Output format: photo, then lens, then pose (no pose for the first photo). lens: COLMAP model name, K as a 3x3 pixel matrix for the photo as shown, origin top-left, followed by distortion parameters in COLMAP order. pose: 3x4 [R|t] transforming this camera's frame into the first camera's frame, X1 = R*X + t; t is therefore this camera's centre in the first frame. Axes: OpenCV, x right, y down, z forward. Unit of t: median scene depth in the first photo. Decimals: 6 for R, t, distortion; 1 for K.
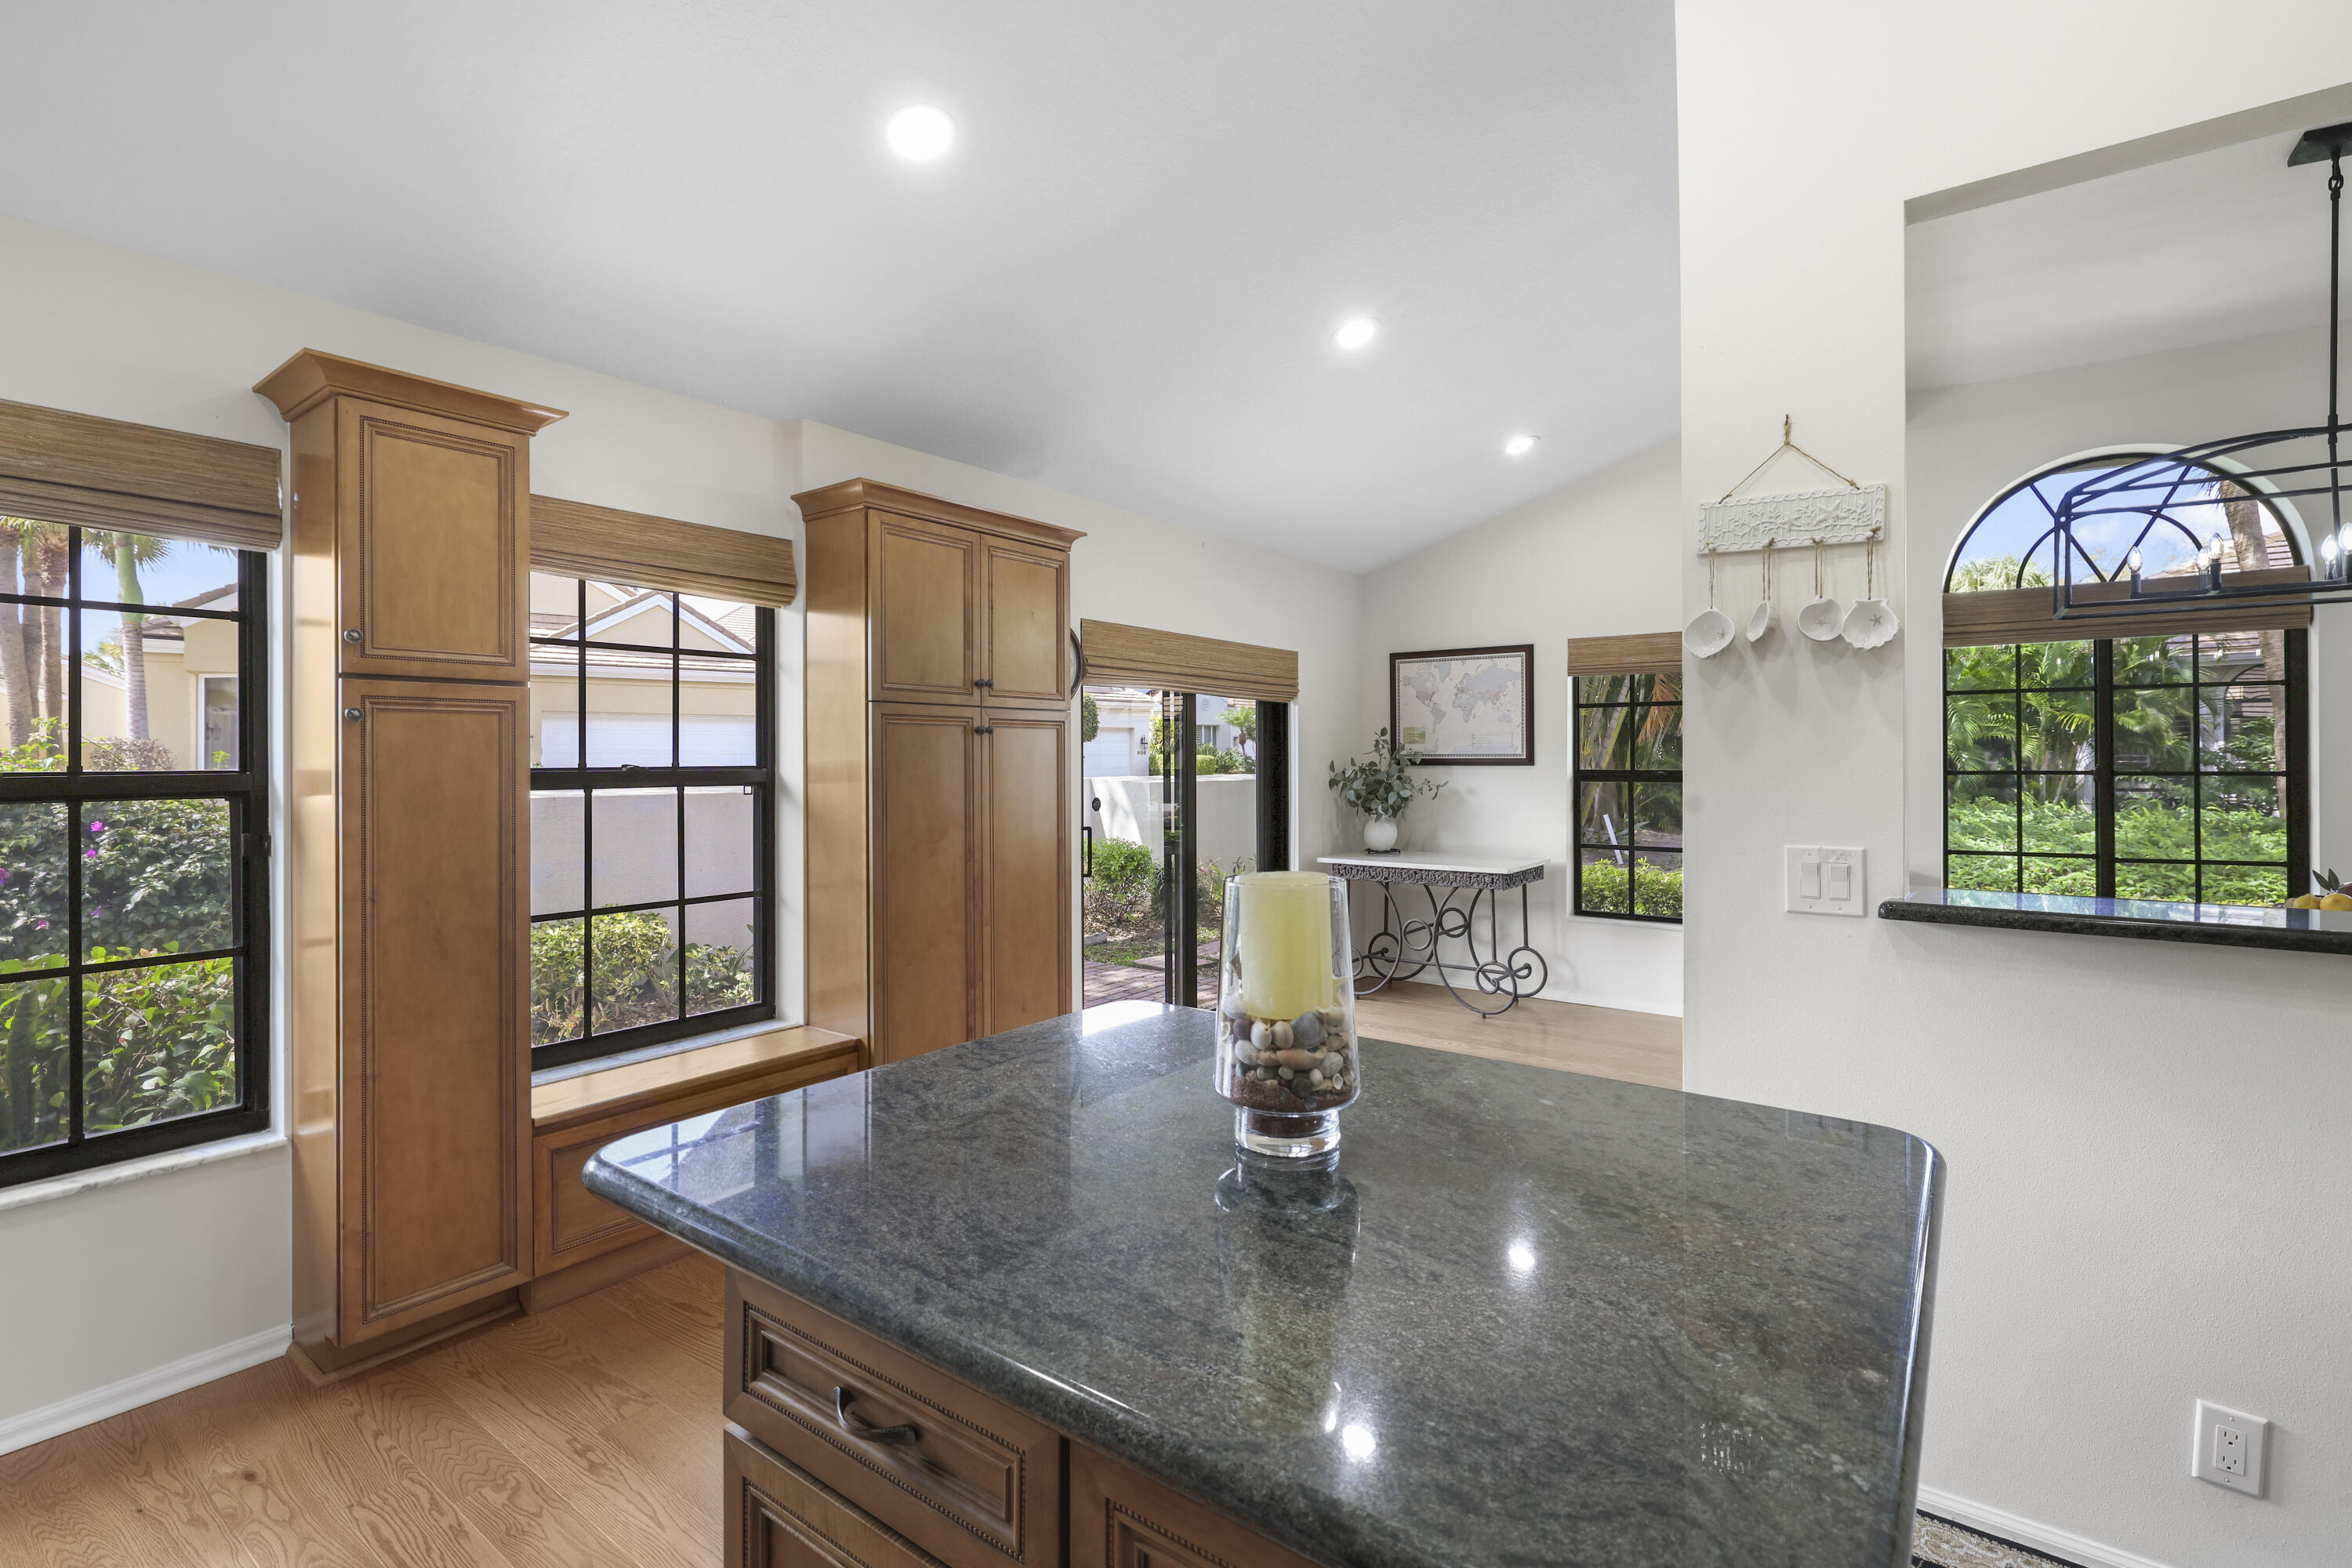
lens RADIAL K [[1073.8, 0, 1175.8], [0, 1073.8, 764.4], [0, 0, 1]] dist [0.000864, 0.000813]
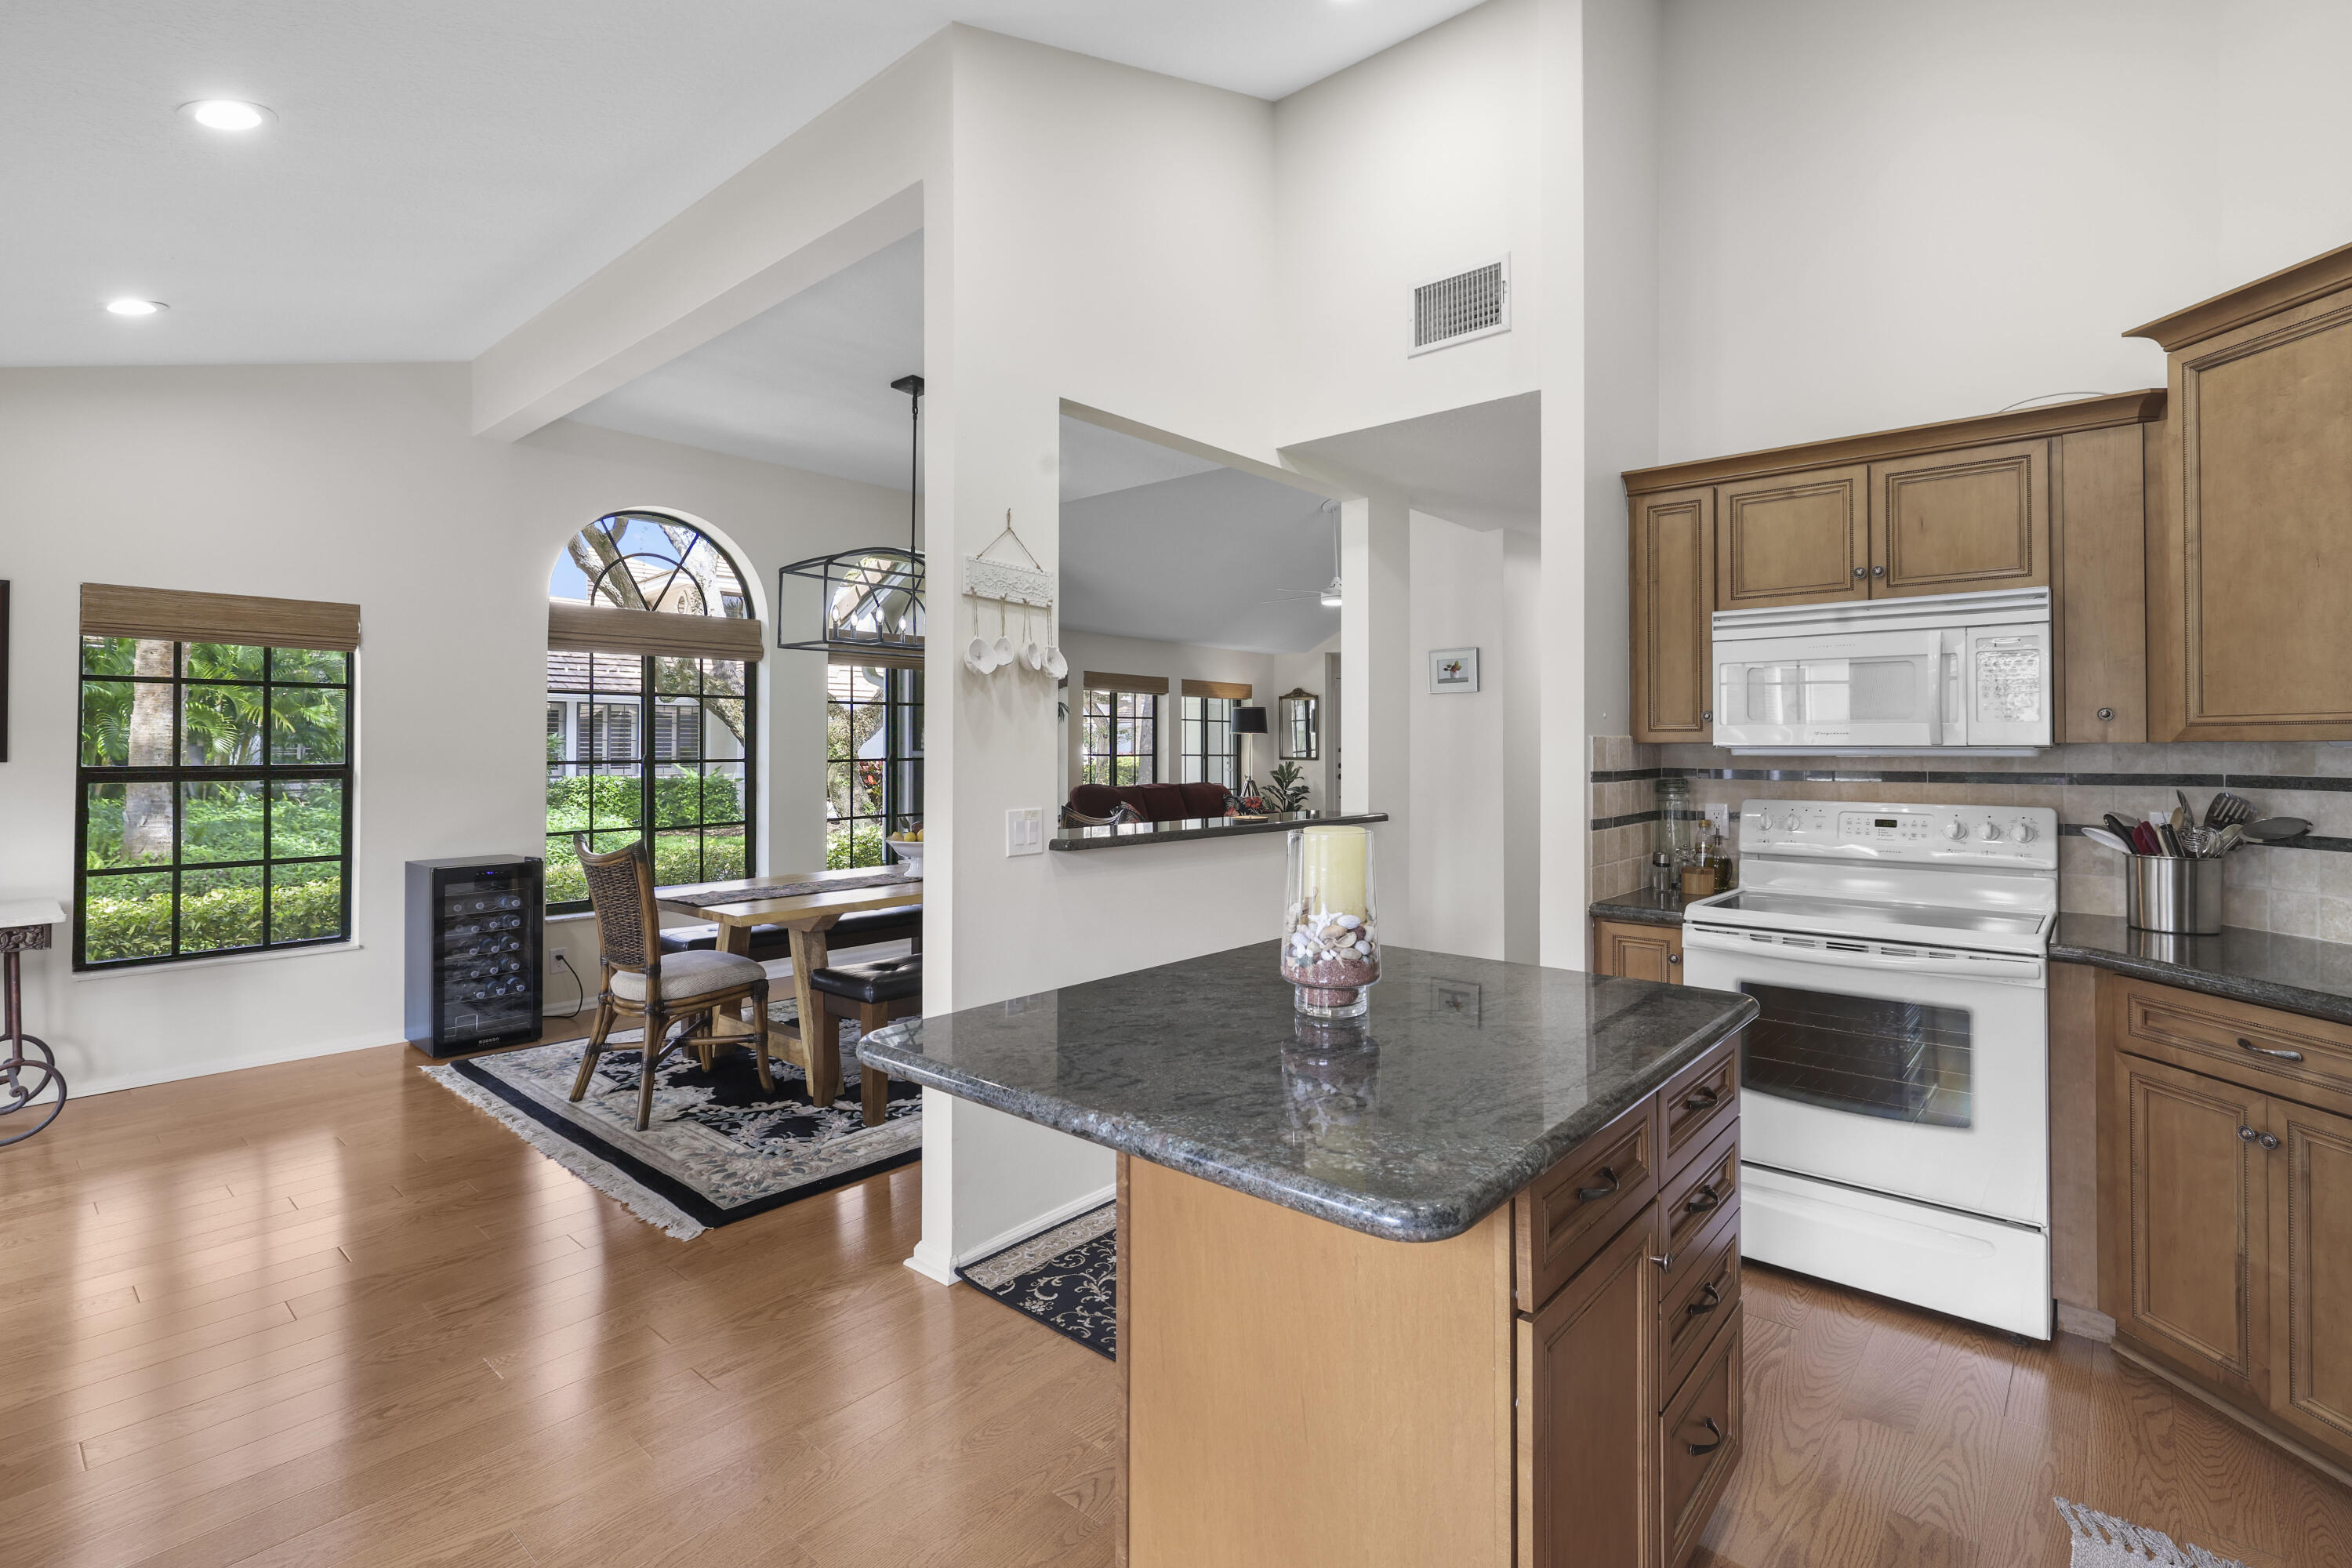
lens RADIAL K [[1102.2, 0, 1149.9], [0, 1102.2, 733.1], [0, 0, 1]] dist [-0.001503, 0.000926]
pose [[0.088492, 0.013606, 0.995984, -0.331599], [0.006976, 0.999874, -0.014279, -0.001723], [-0.996052, 0.008211, 0.088386, 0.260614]]
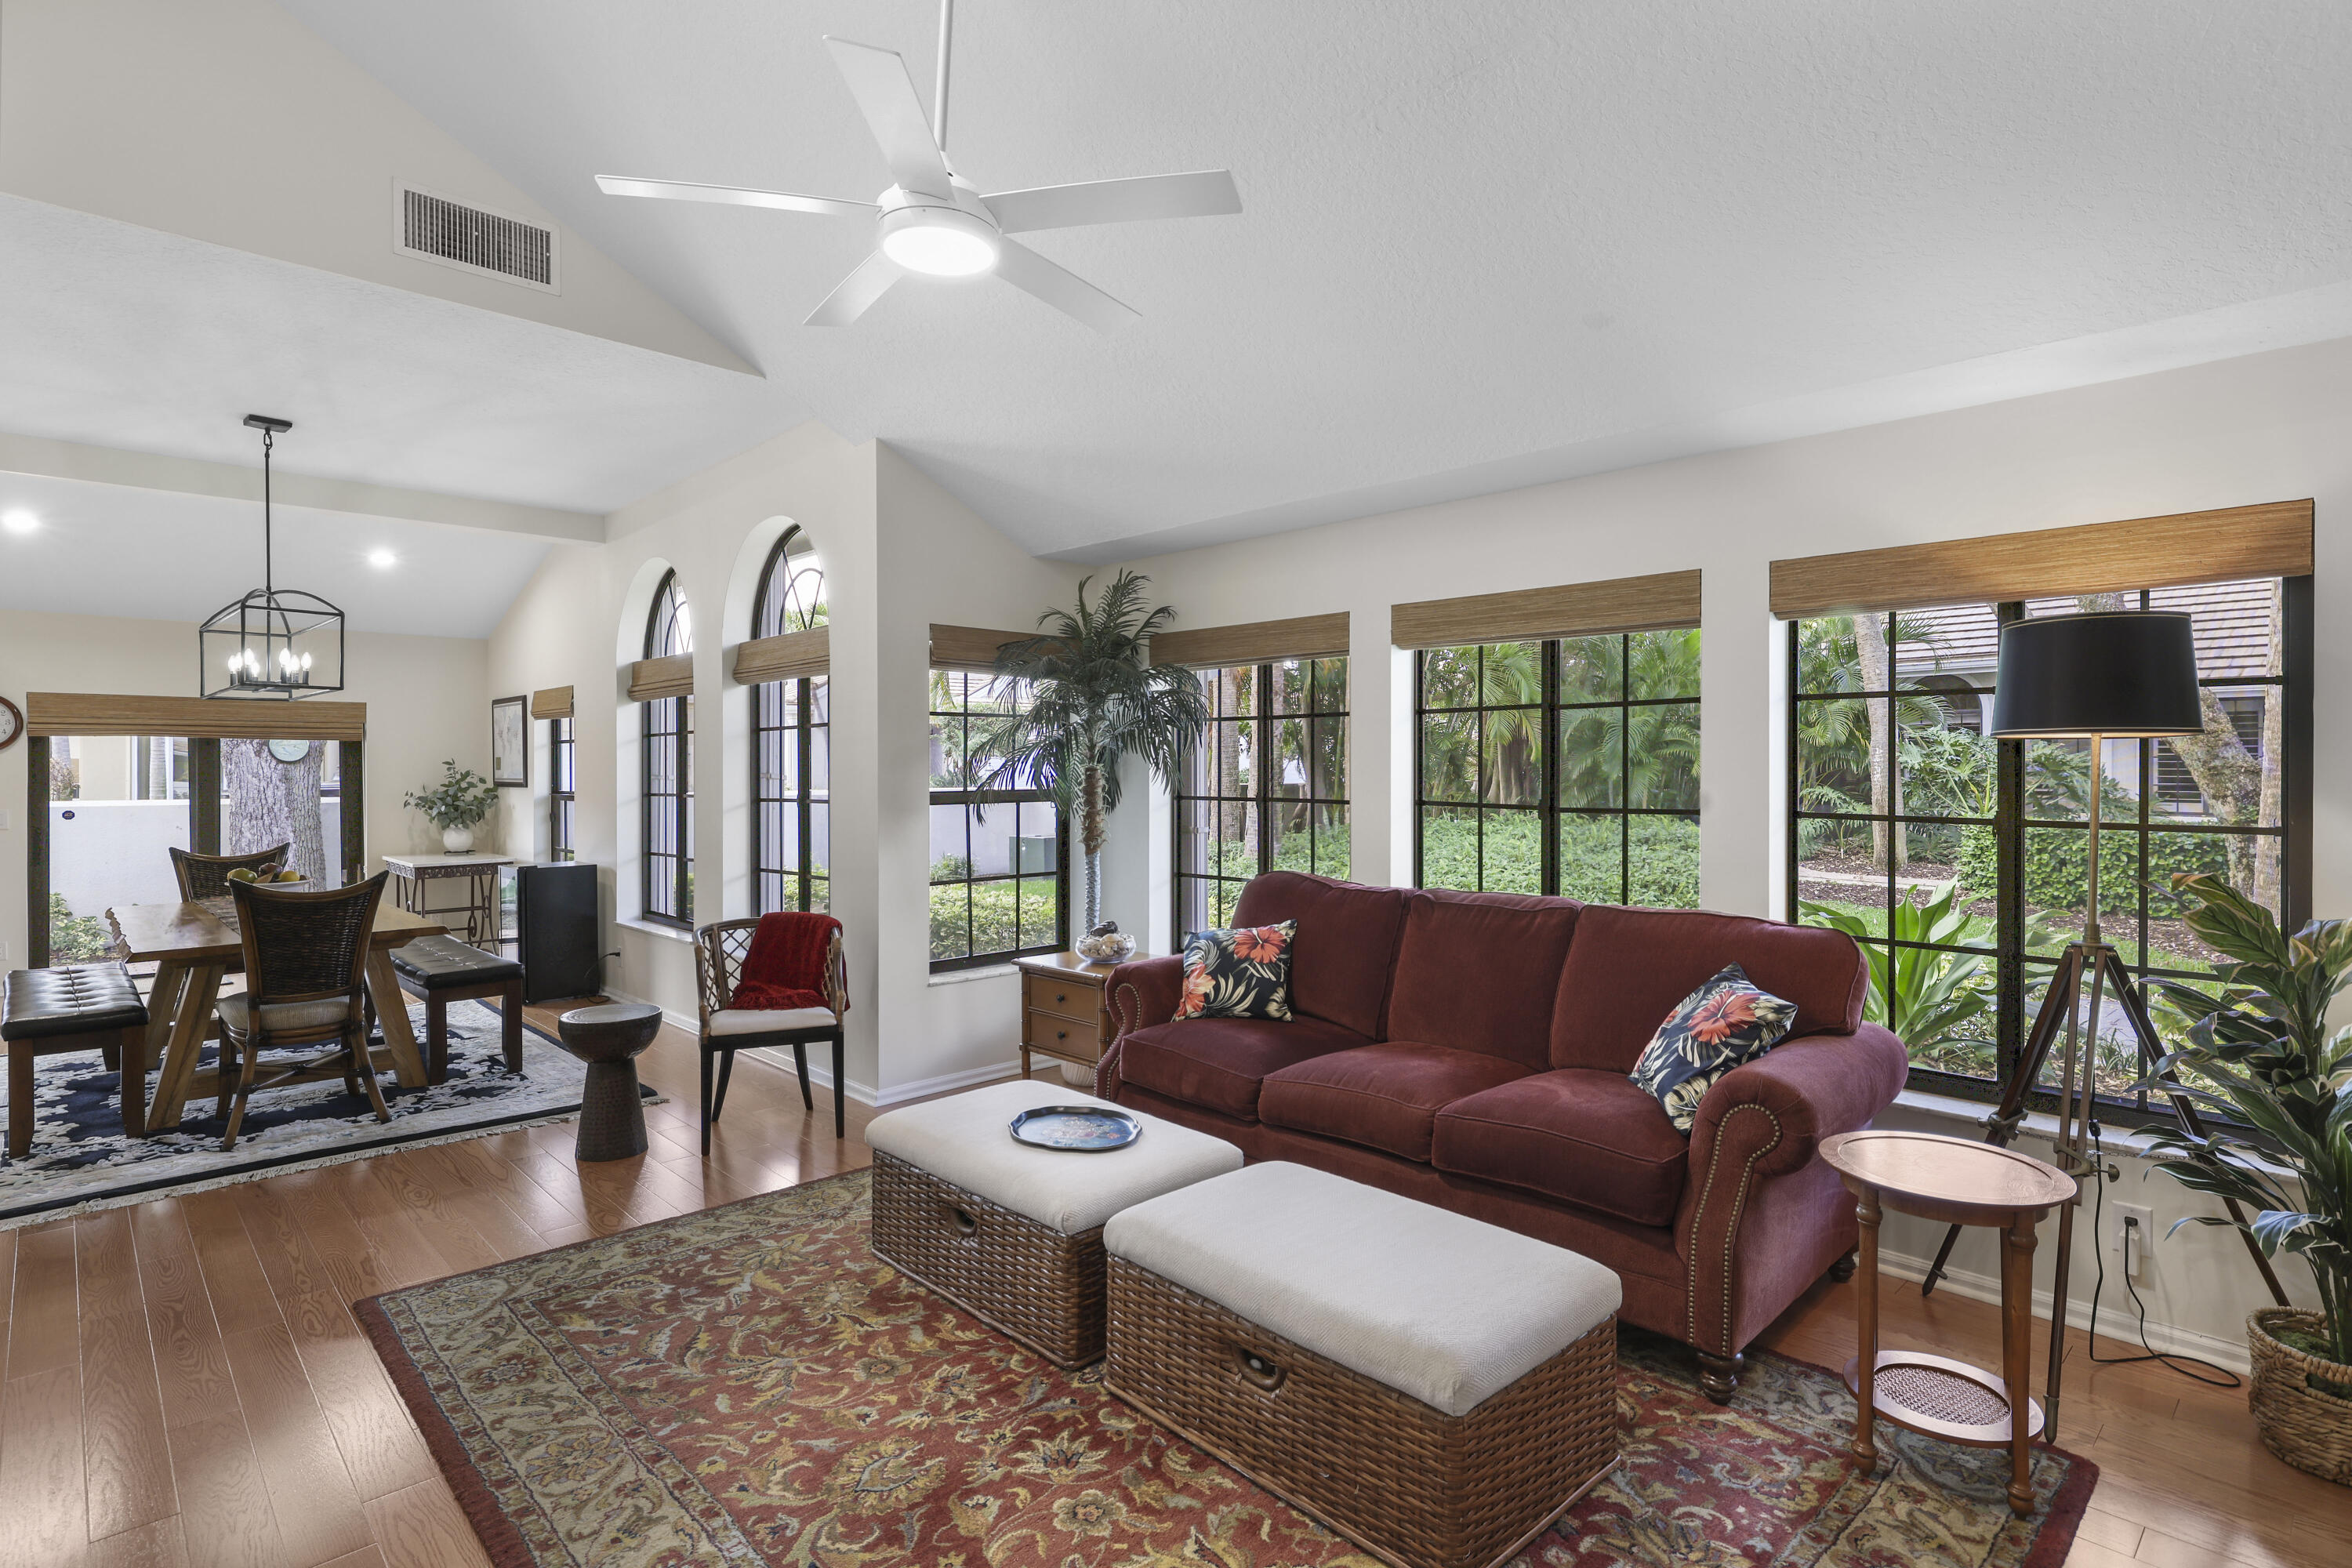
lens RADIAL K [[1170.6, 0, 1186.7], [0, 1170.6, 768.9], [0, 0, 1]] dist [0.003621, -0.001864]
pose [[0.988250, -0.003494, -0.152804, 1.523974], [0.002796, 0.999985, -0.004781, -0.013532], [0.152818, 0.004298, 0.988245, -0.329922]]
